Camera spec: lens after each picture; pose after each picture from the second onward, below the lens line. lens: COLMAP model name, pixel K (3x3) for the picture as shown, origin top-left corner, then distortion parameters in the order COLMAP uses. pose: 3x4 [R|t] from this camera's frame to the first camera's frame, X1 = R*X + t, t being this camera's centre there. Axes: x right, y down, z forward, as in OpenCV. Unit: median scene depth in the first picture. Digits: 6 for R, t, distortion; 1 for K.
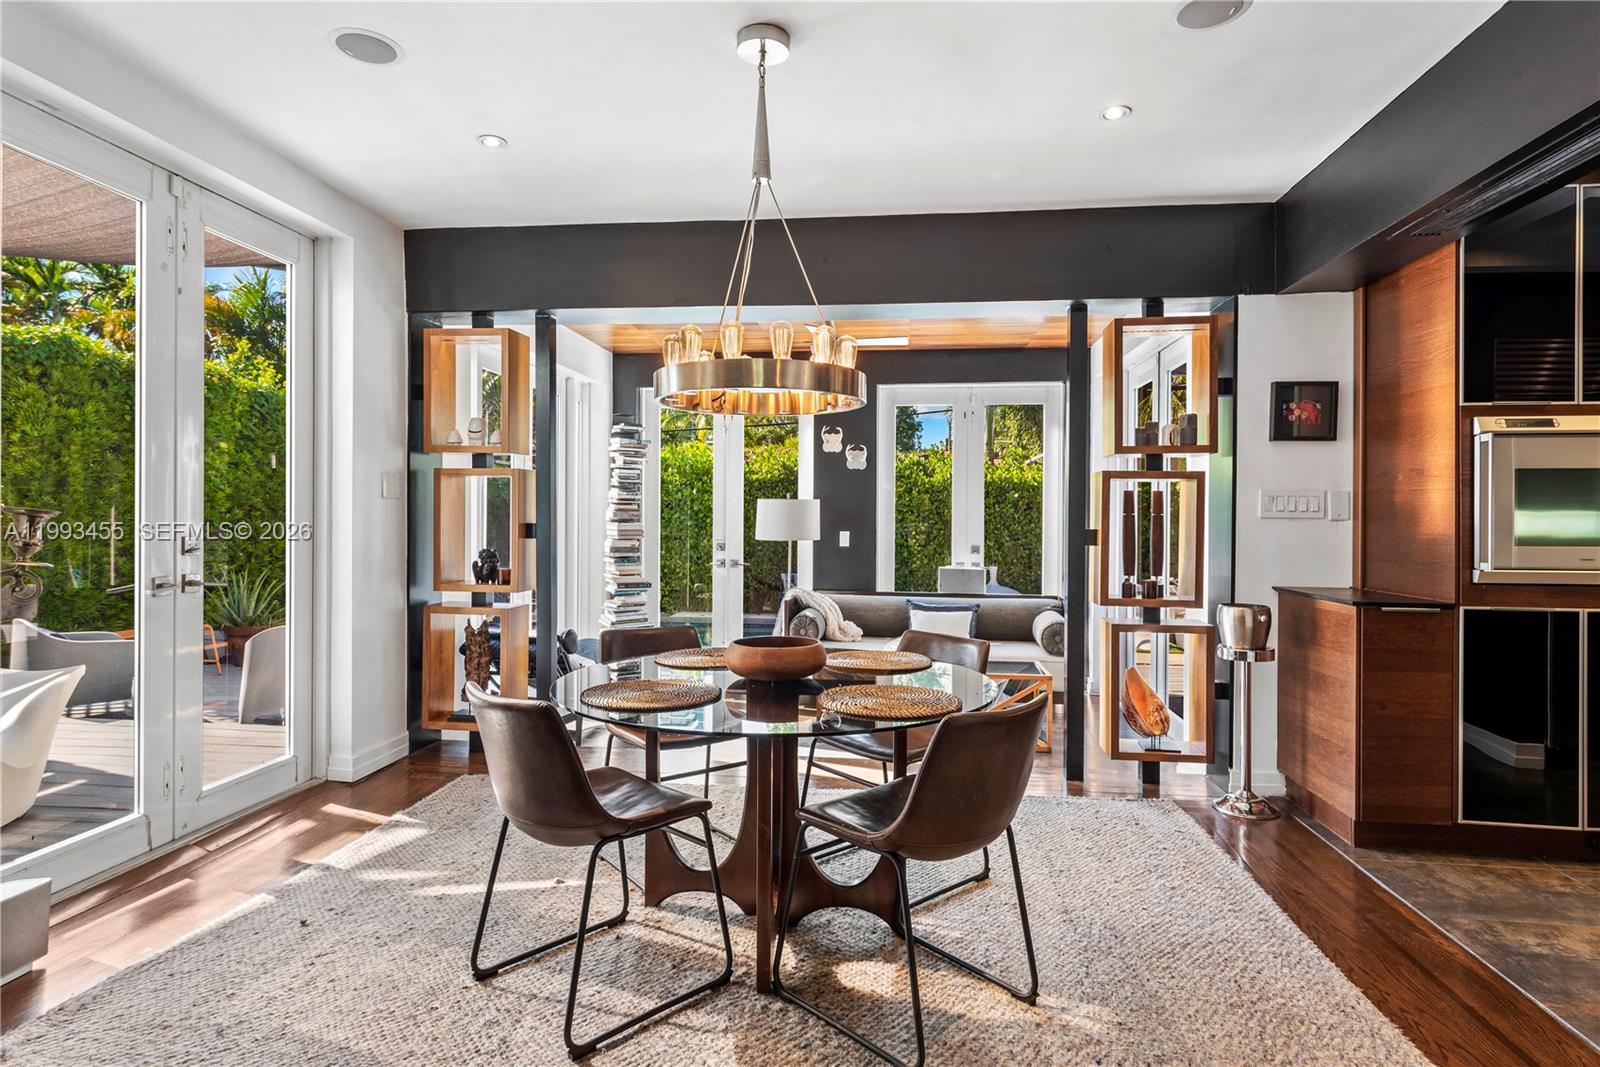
lens RADIAL K [[862.4, 0, 795.1], [0, 862.4, 525.9], [0, 0, 1]] dist [-0.001043, 0.000068]
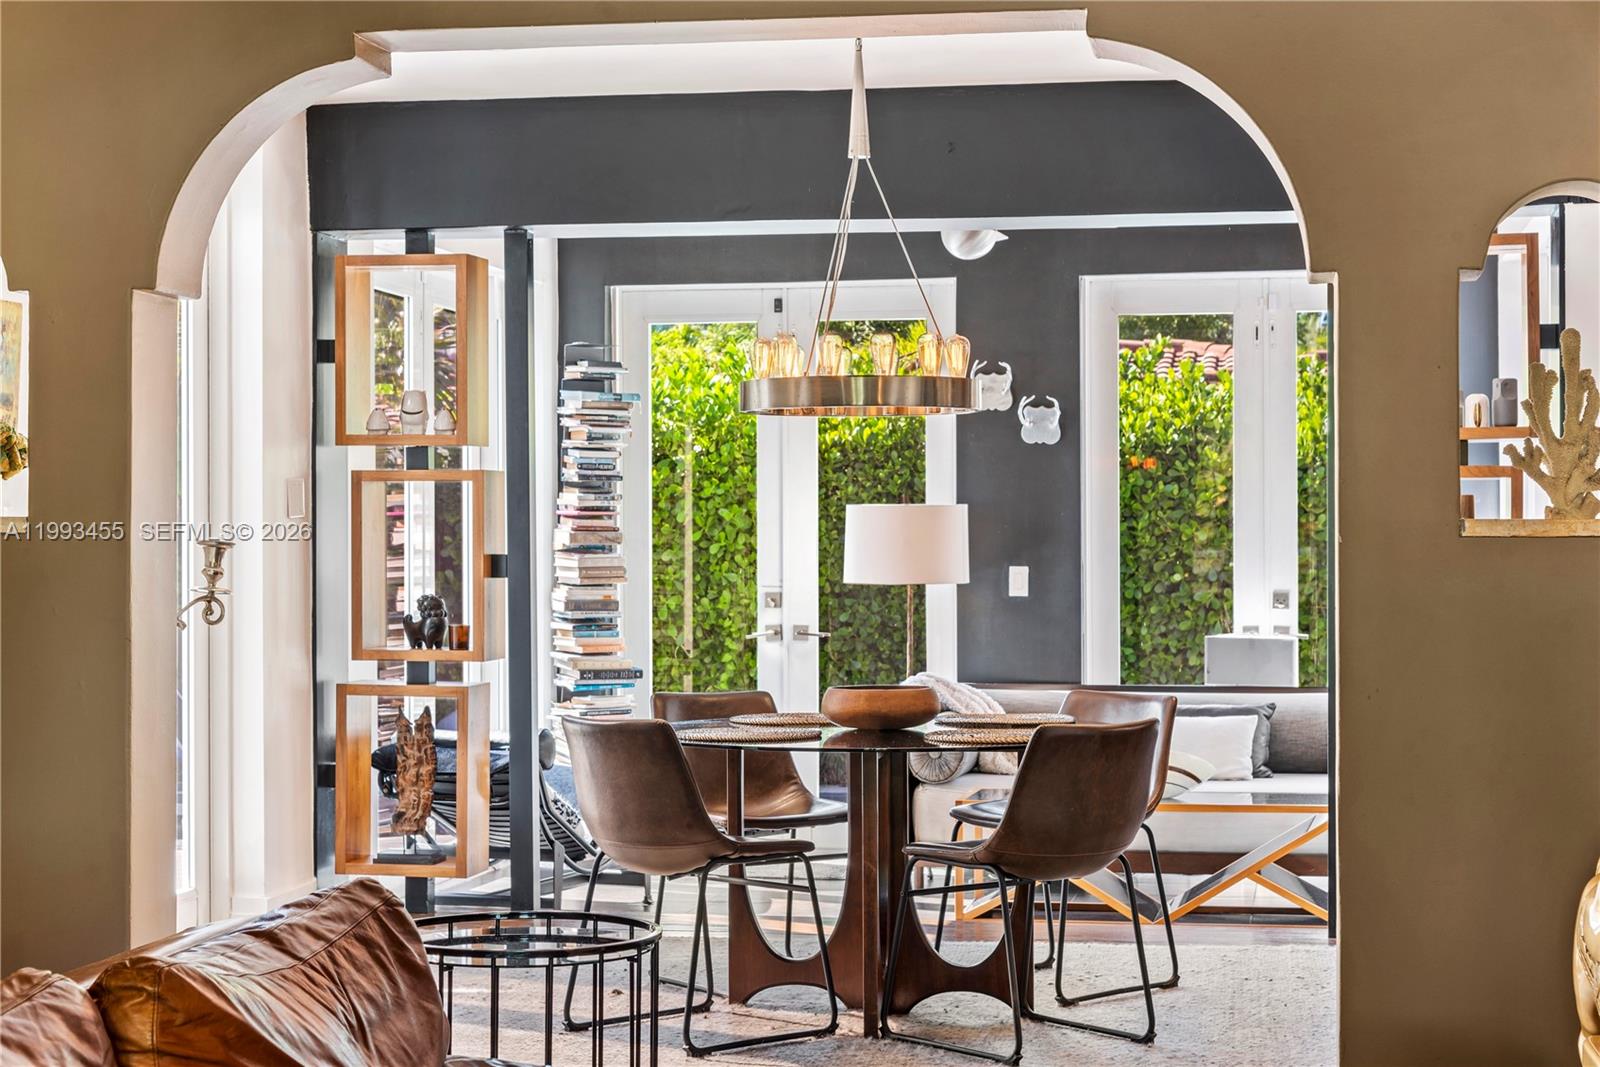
lens RADIAL K [[2834.8, 0, 699.7], [0, 2834.8, 552.9], [0, 0, 1]] dist [0.132938, 0.000000]
pose [[0.996024, -0.009606, -0.088571, 0.020351], [0.009225, 0.999946, -0.004706, 0.004856], [0.088611, 0.003870, 0.996059, -0.744040]]
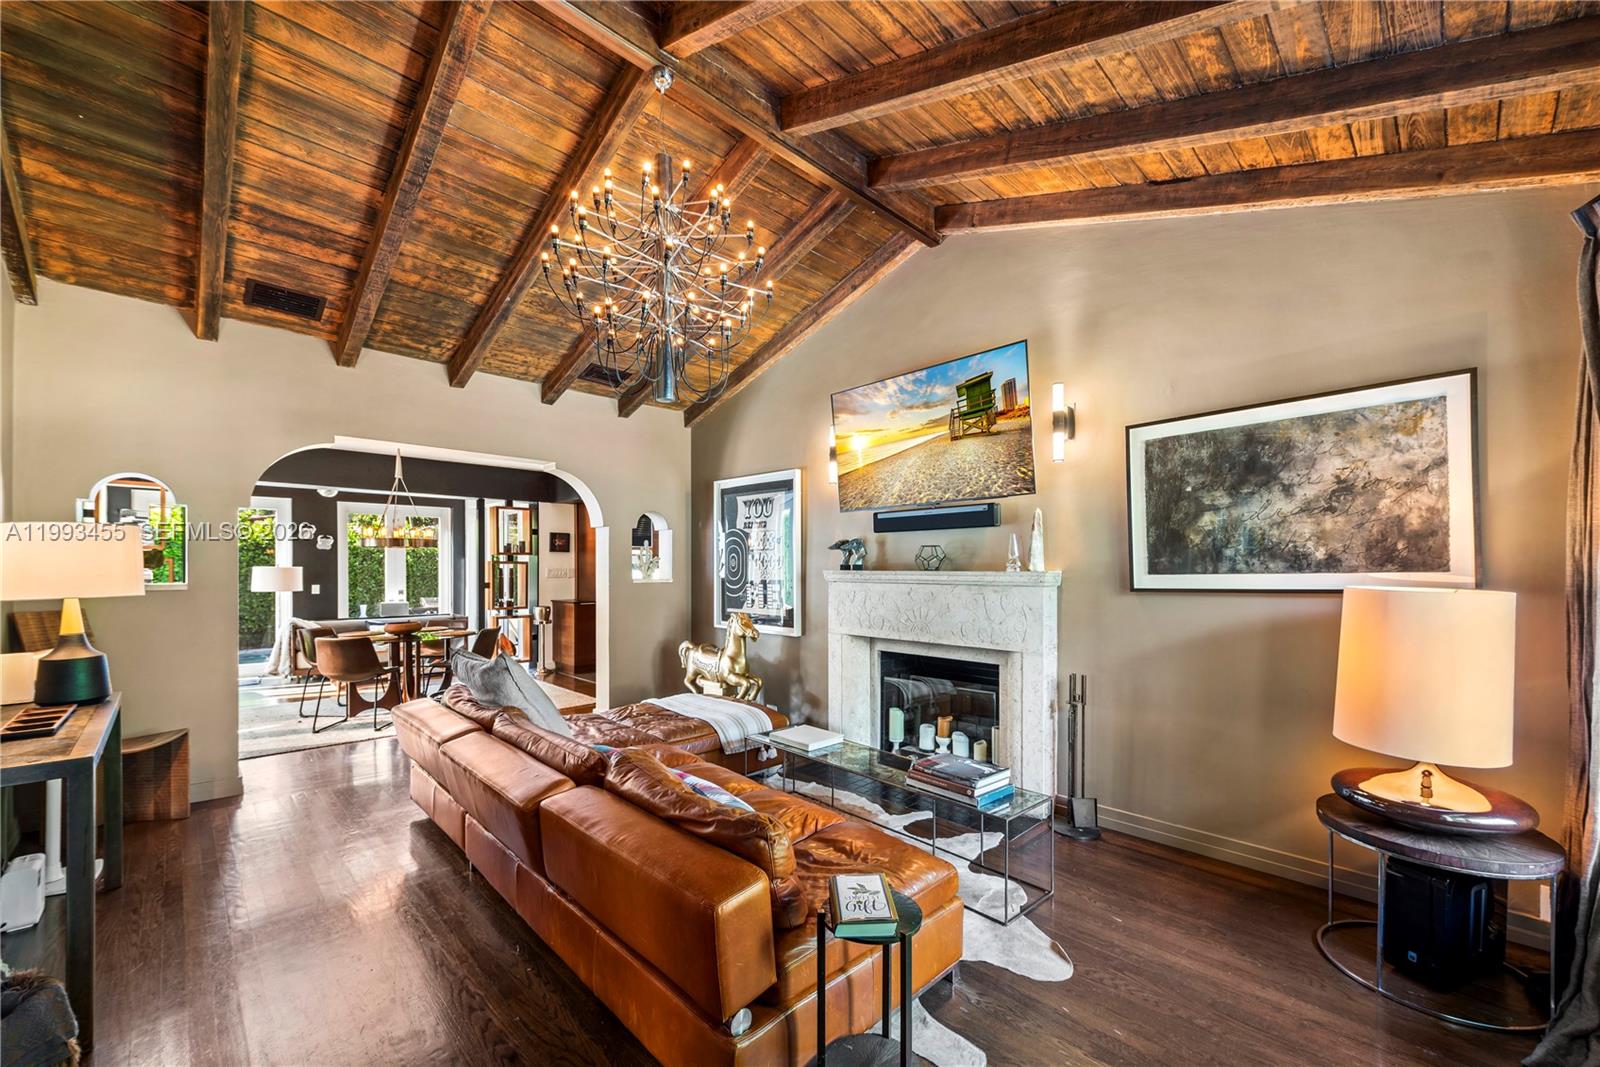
lens RADIAL K [[661.9, 0, 827.2], [0, 661.9, 566.6], [0, 0, 1]] dist [-0.001587, -0.000080]
pose [[0.612790, -0.006340, 0.790220, -0.397686], [0.009339, 0.999956, 0.000780, -0.023301], [-0.790190, 0.006902, 0.612823, -0.691119]]
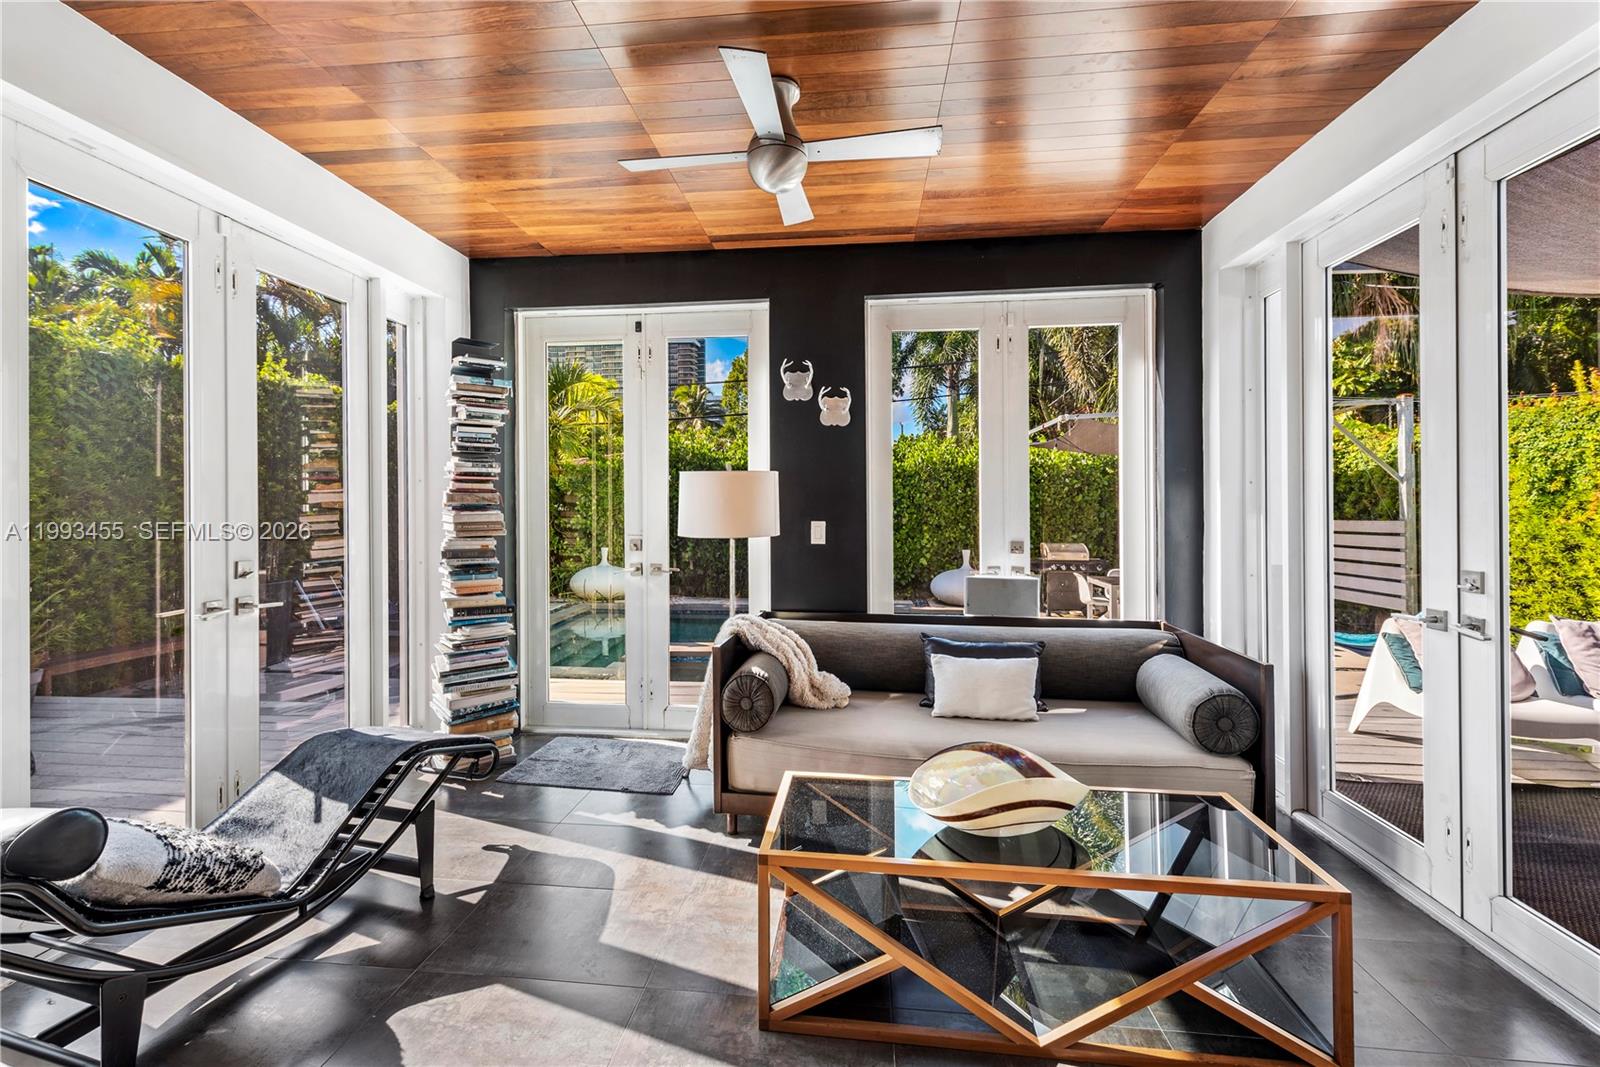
lens RADIAL K [[673.0, 0, 806.2], [0, 673.0, 505.1], [0, 0, 1]] dist [-0.000290, -0.000064]
pose [[0.999029, -0.008657, 0.043208, 0.028699], [0.008998, 0.999930, -0.007699, -0.002163], [-0.043138, 0.008080, 0.999036, 0.534310]]
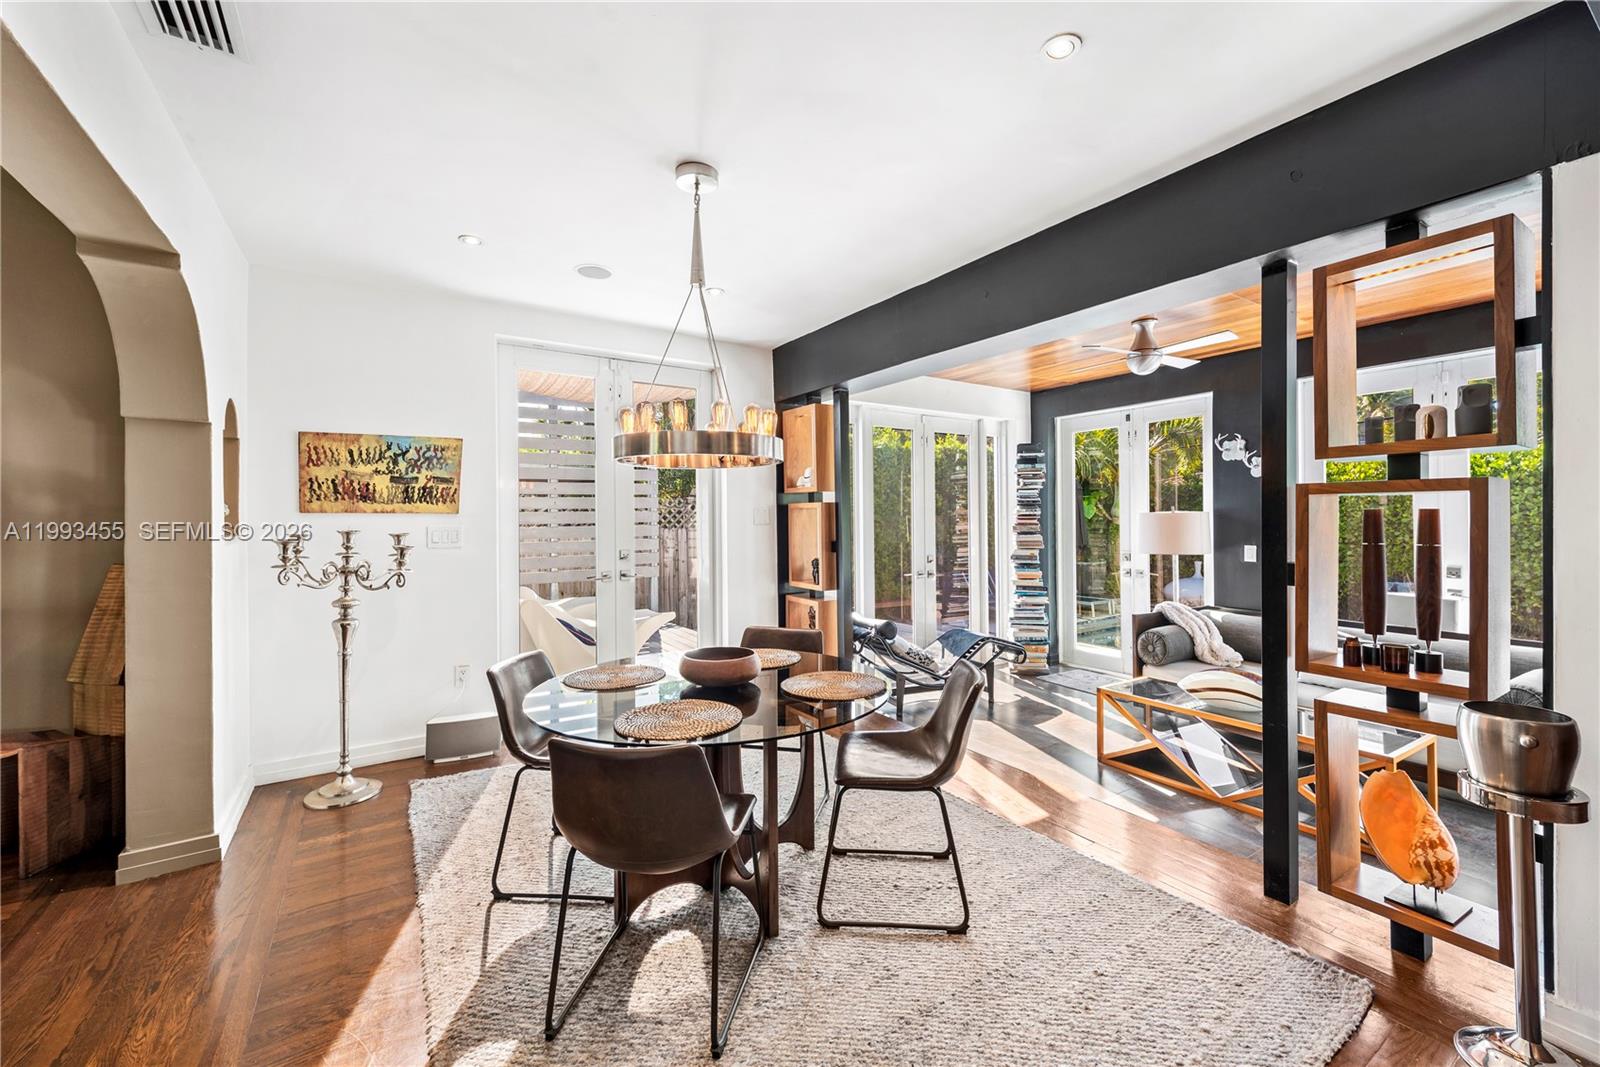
lens RADIAL K [[643.7, 0, 791.1], [0, 643.7, 526.1], [0, 0, 1]] dist [0.007065, -0.000556]
pose [[0.635327, -0.004781, -0.772228, 0.304551], [0.006973, 0.999976, -0.000455, -0.018892], [0.772212, -0.005096, 0.635345, 0.200288]]
